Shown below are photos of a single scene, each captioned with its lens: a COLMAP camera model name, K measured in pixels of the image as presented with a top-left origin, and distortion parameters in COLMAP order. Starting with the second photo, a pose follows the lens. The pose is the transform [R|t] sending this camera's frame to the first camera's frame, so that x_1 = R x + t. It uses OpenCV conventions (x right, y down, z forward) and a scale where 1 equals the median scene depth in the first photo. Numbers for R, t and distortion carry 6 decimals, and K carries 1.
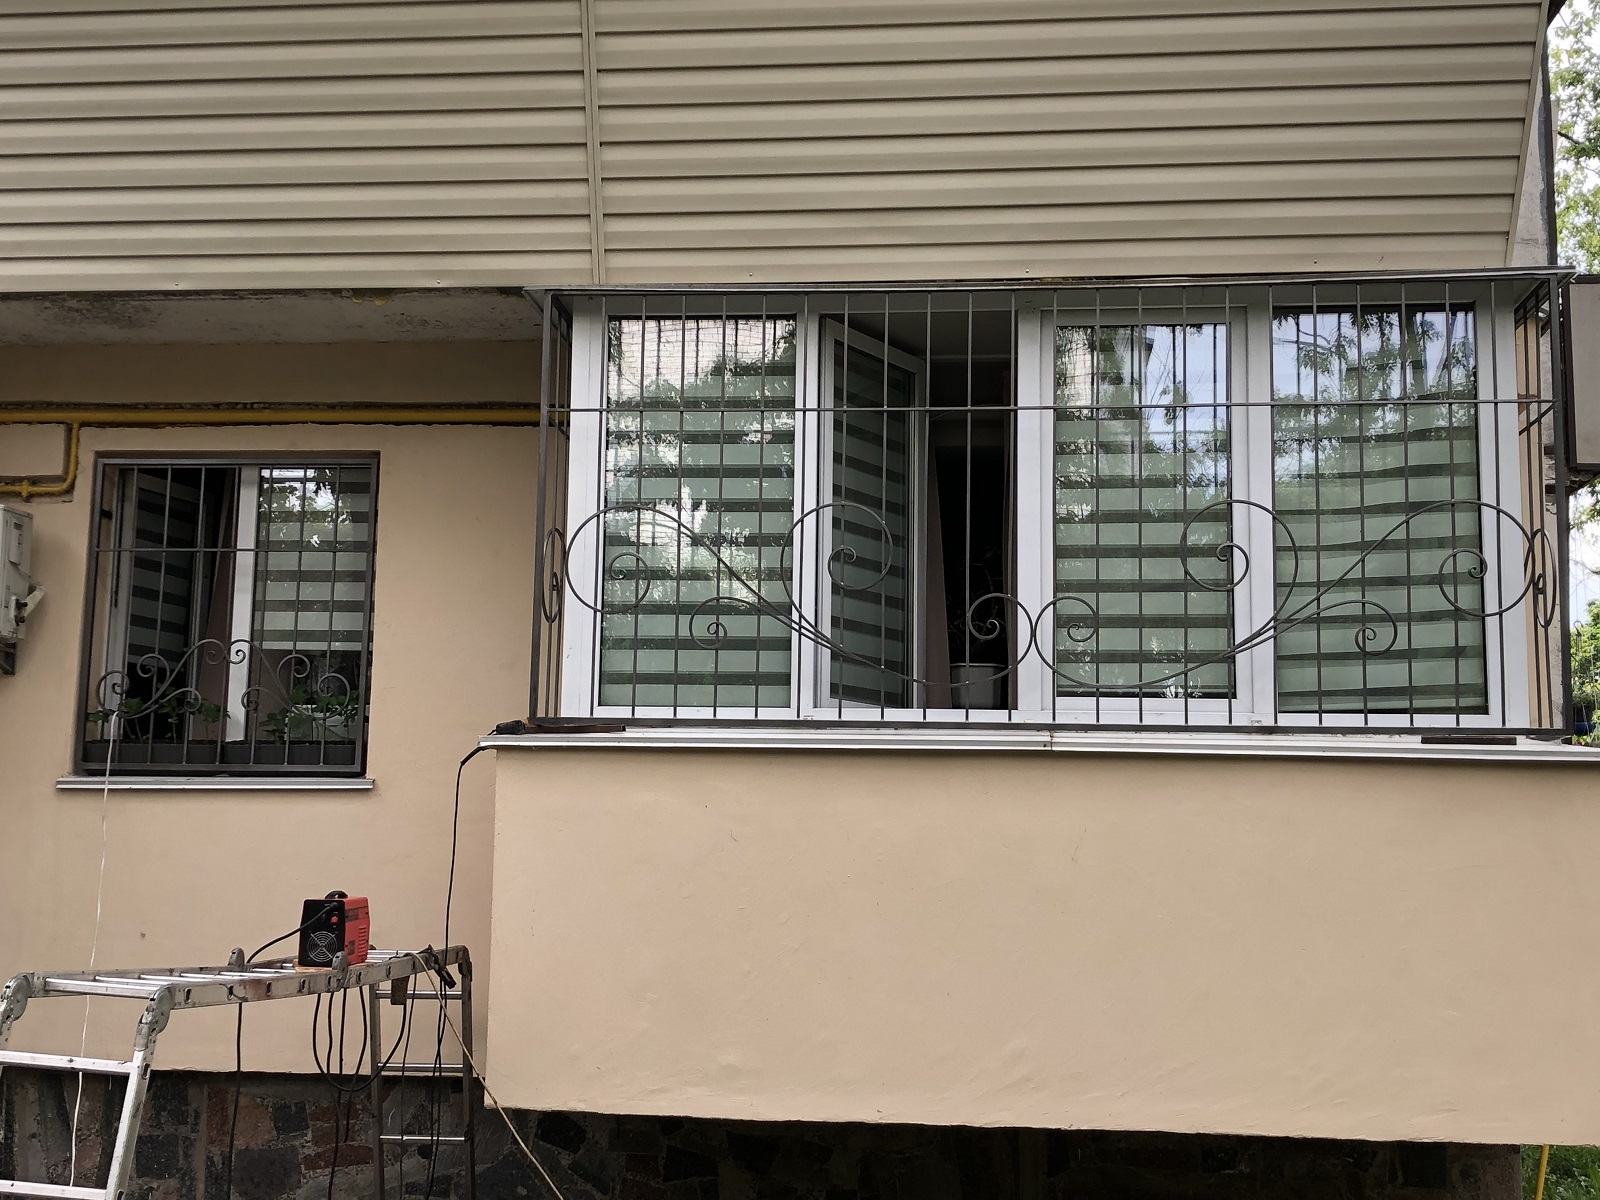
lens RADIAL K [[1972.5, 0, 800.0], [0, 1972.5, 600.0], [0, 0, 1]] dist [0.149037, -0.507493]
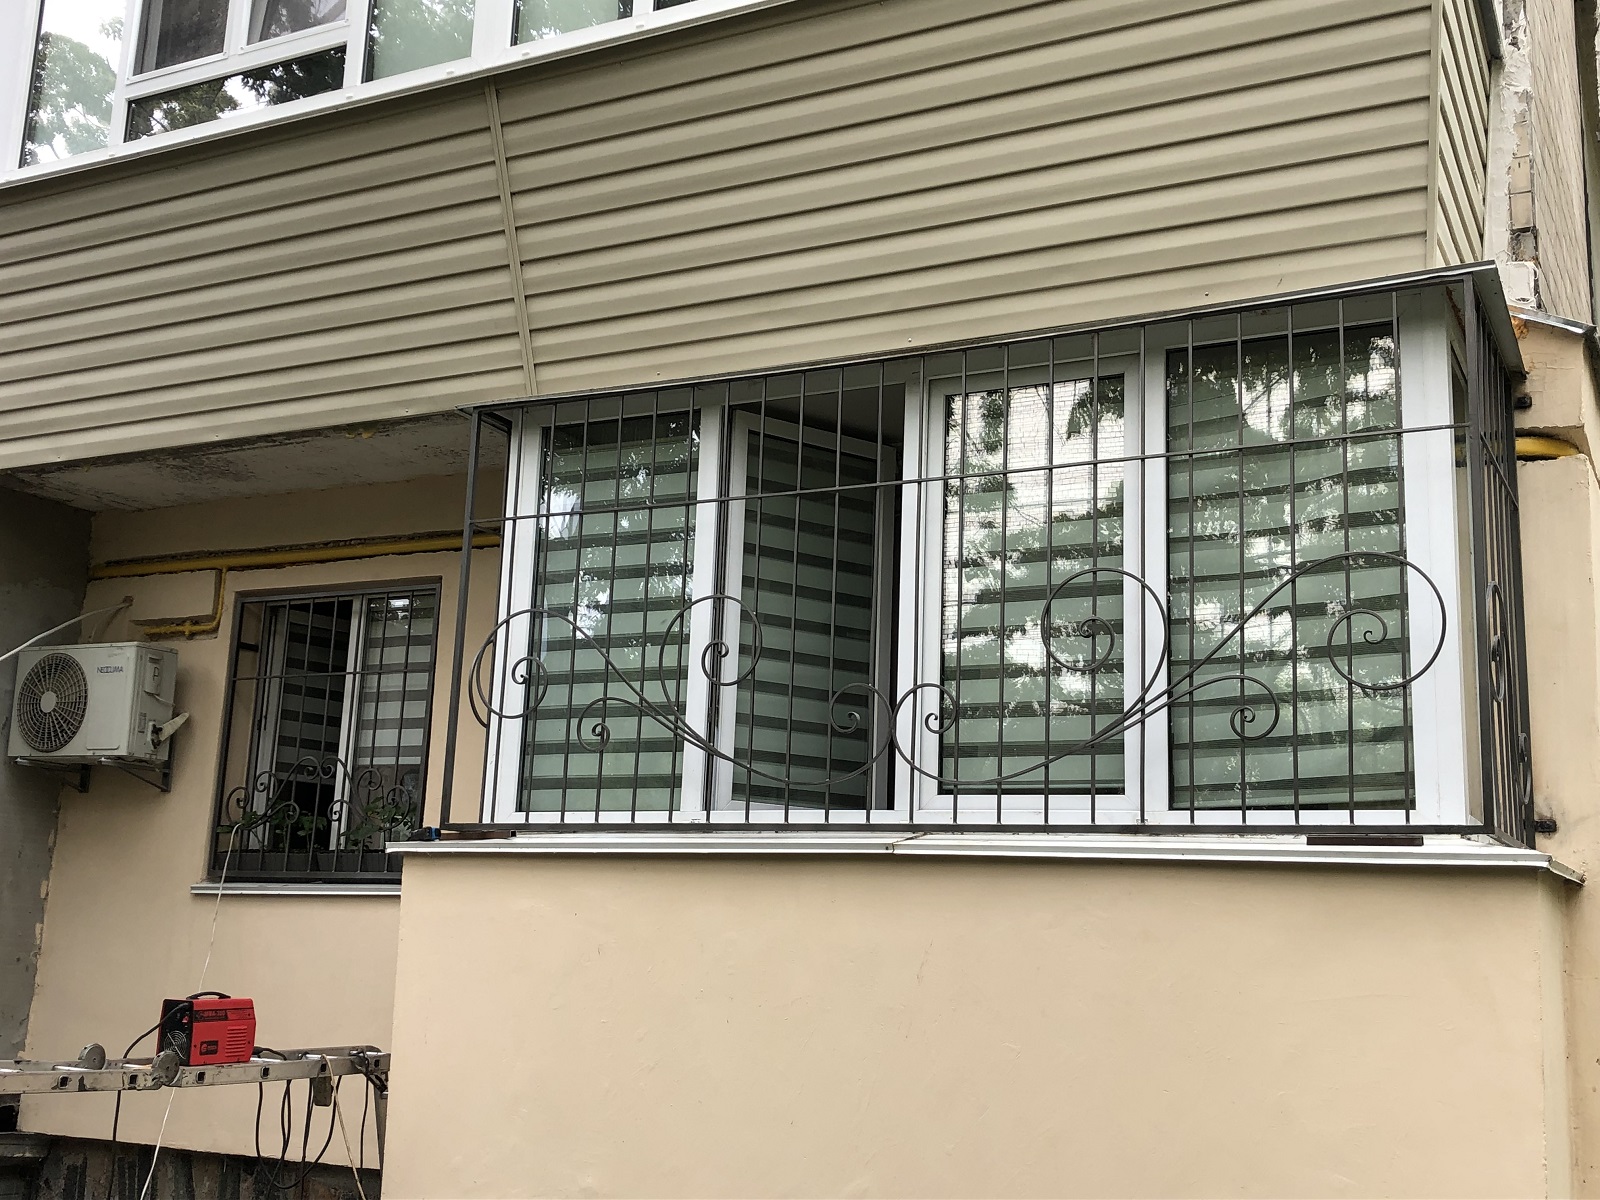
lens RADIAL K [[1781.6, 0, 788.3], [0, 1781.6, 600.5], [0, 0, 1]] dist [0.134156, -0.422919]
pose [[0.930414, -0.054249, -0.362474, 0.366558], [0.028302, 0.996666, -0.076517, 0.020363], [0.365416, 0.060934, 0.928848, 0.203643]]
